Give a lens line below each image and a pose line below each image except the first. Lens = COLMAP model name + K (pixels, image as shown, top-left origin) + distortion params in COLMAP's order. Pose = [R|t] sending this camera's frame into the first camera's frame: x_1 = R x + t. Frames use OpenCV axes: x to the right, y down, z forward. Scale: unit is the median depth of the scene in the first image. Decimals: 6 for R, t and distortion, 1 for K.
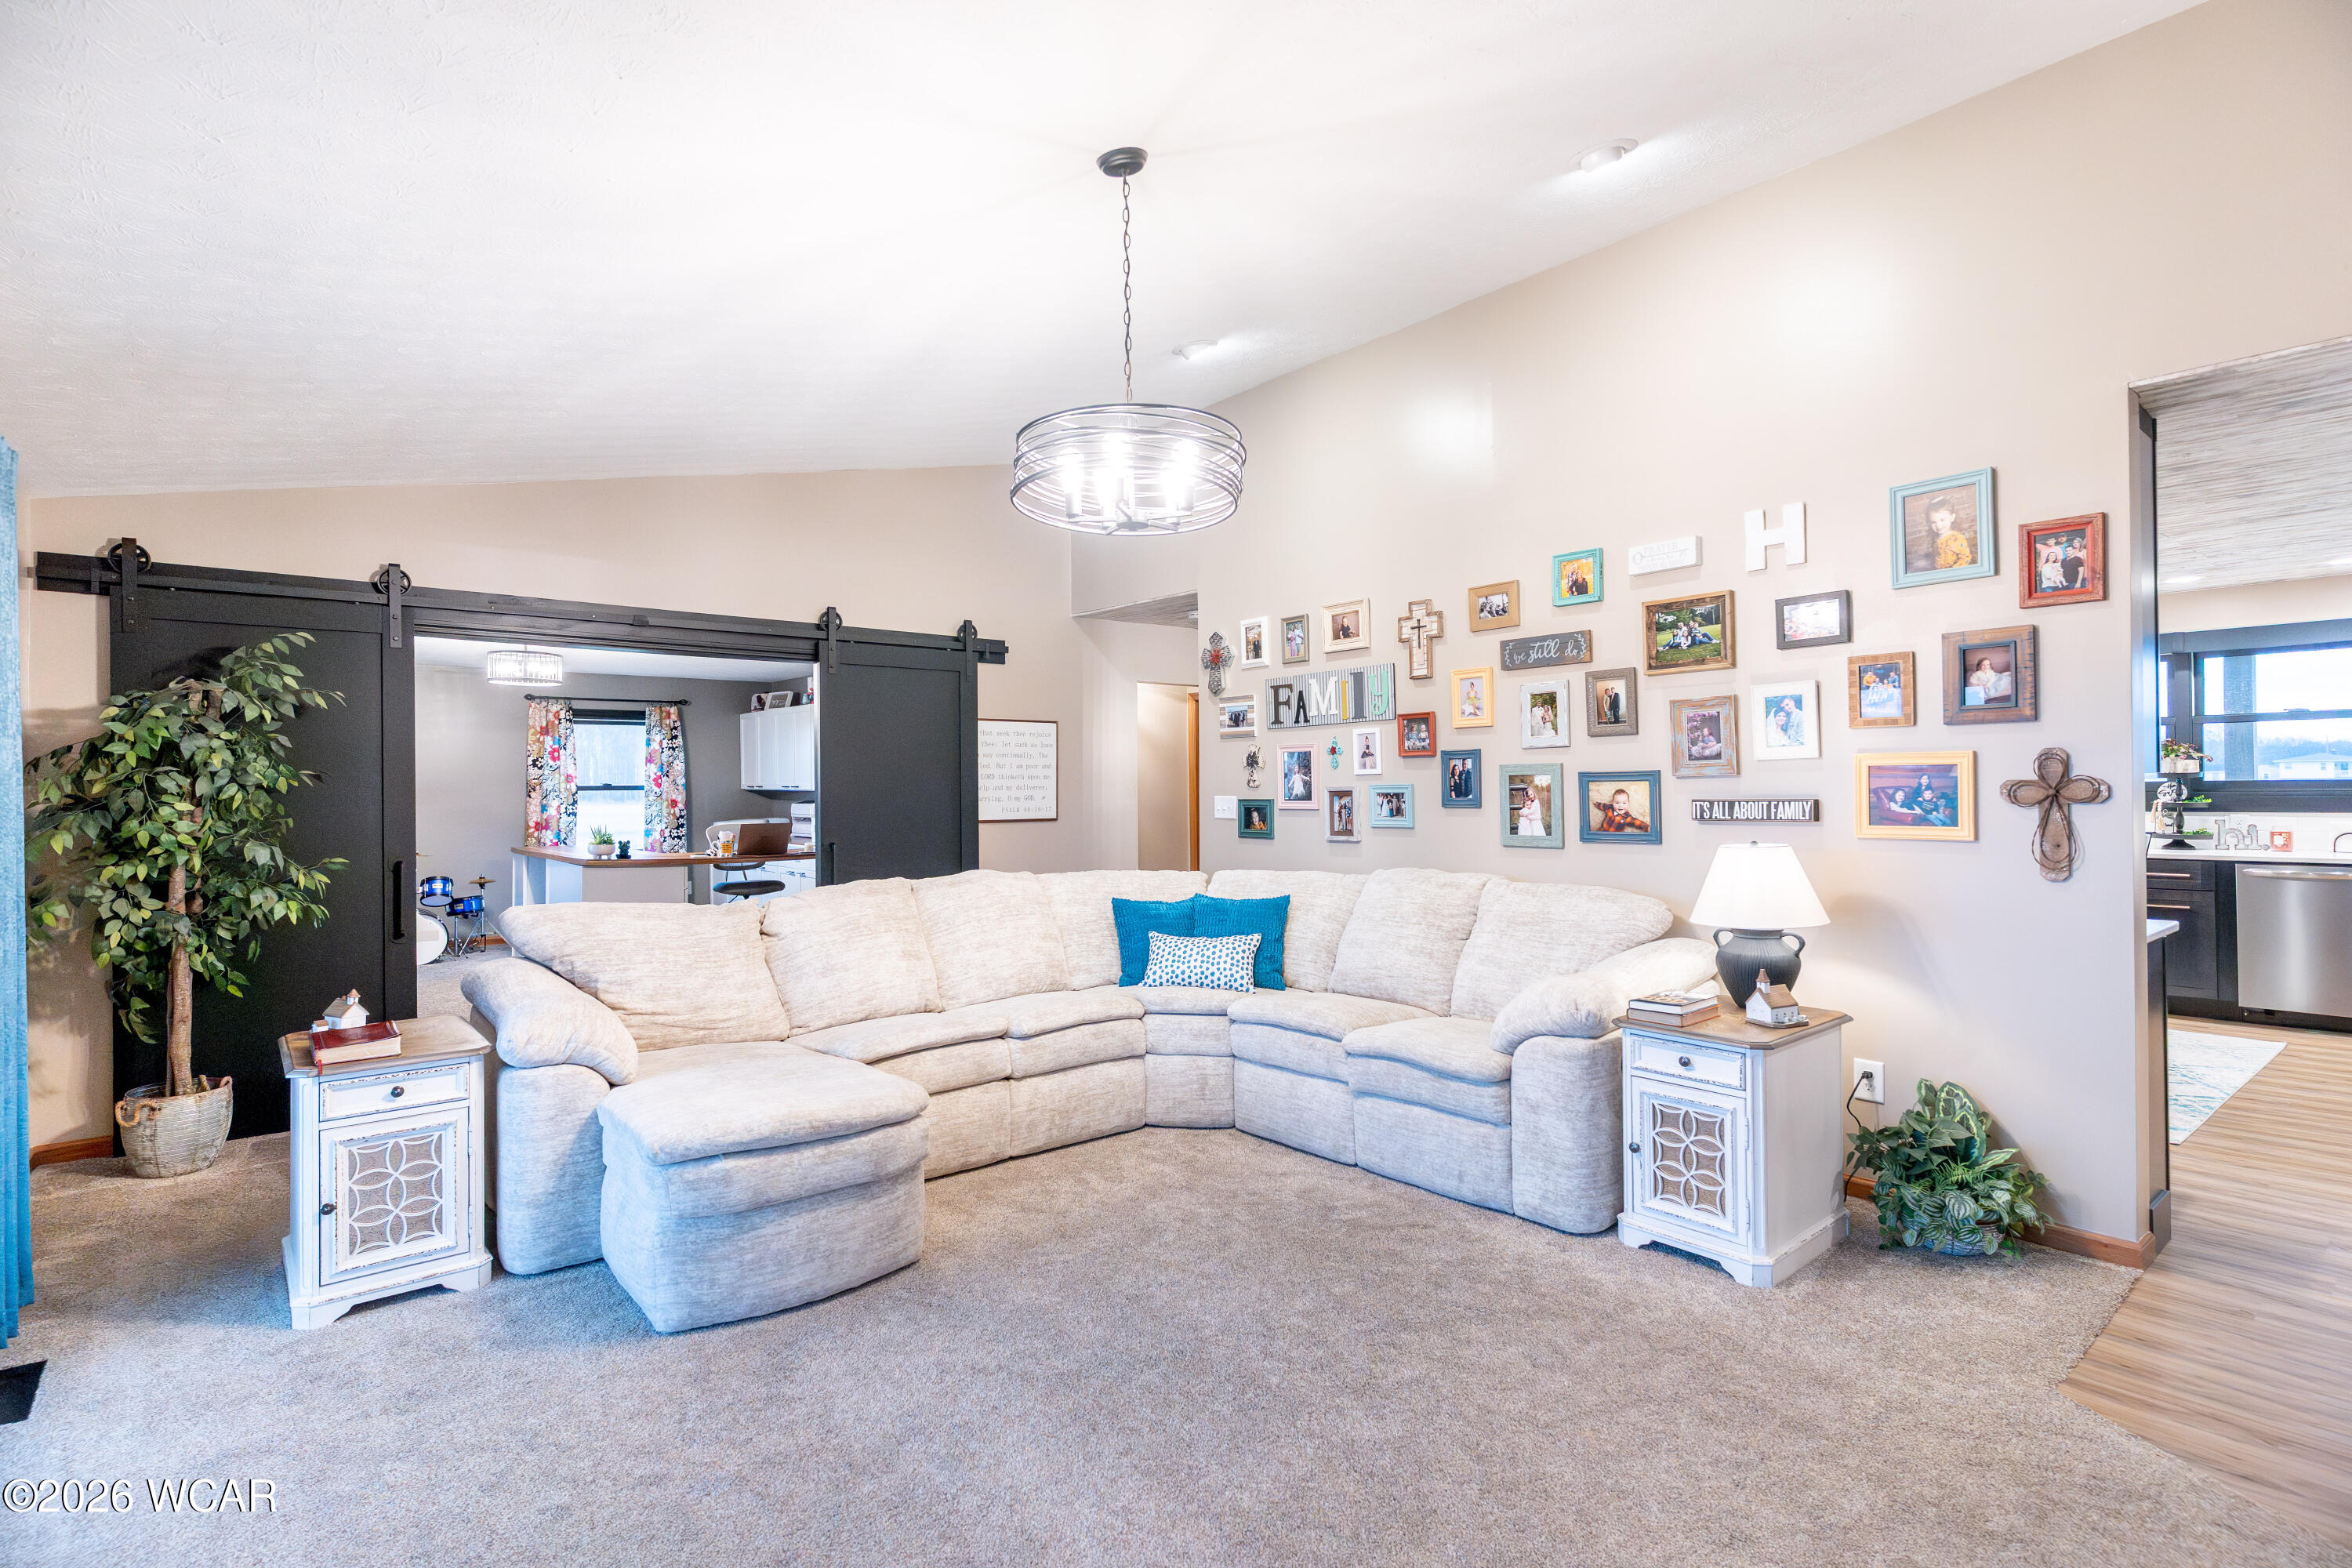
lens RADIAL K [[1135.6, 0, 1176.0], [0, 1135.6, 784.0], [0, 0, 1]] dist [0.015528, 0.000389]
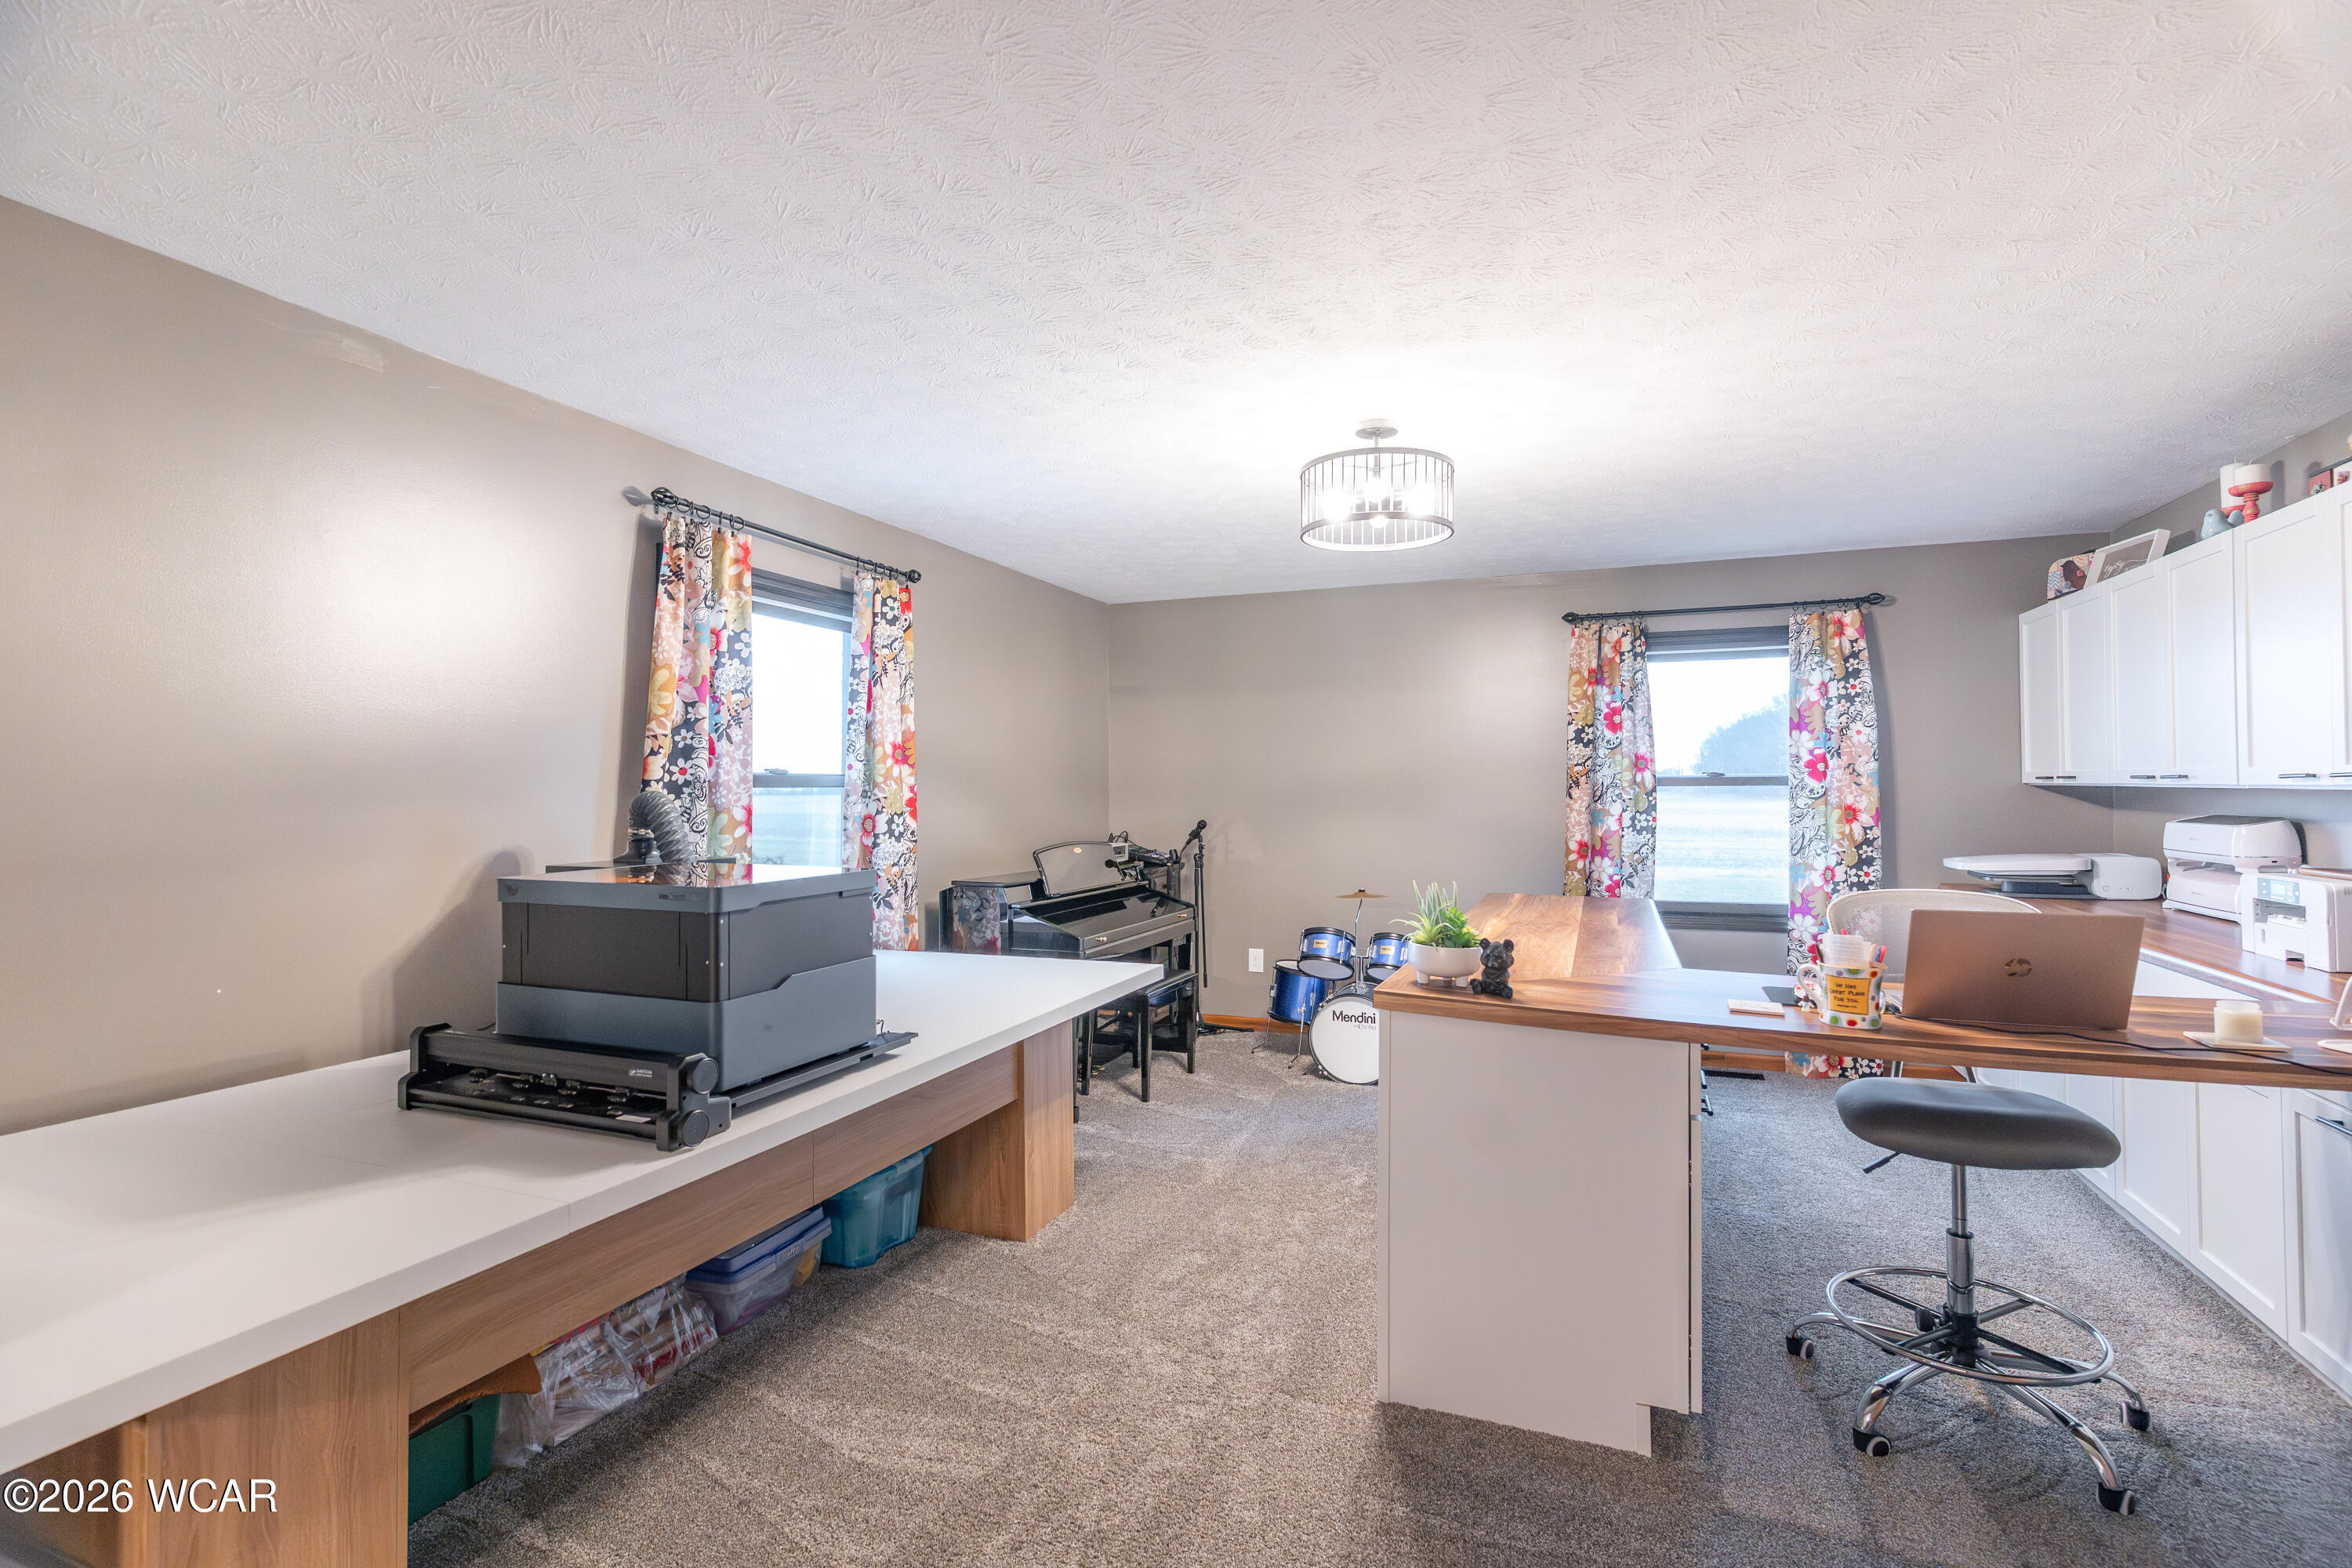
lens RADIAL K [[1135.6, 0, 1176.0], [0, 1135.6, 784.0], [0, 0, 1]] dist [0.015528, 0.000389]
pose [[0.501631, 0.002002, -0.865079, -0.512043], [0.001651, 0.999993, 0.003271, 0.008338], [0.865080, -0.003069, 0.501624, 1.557150]]
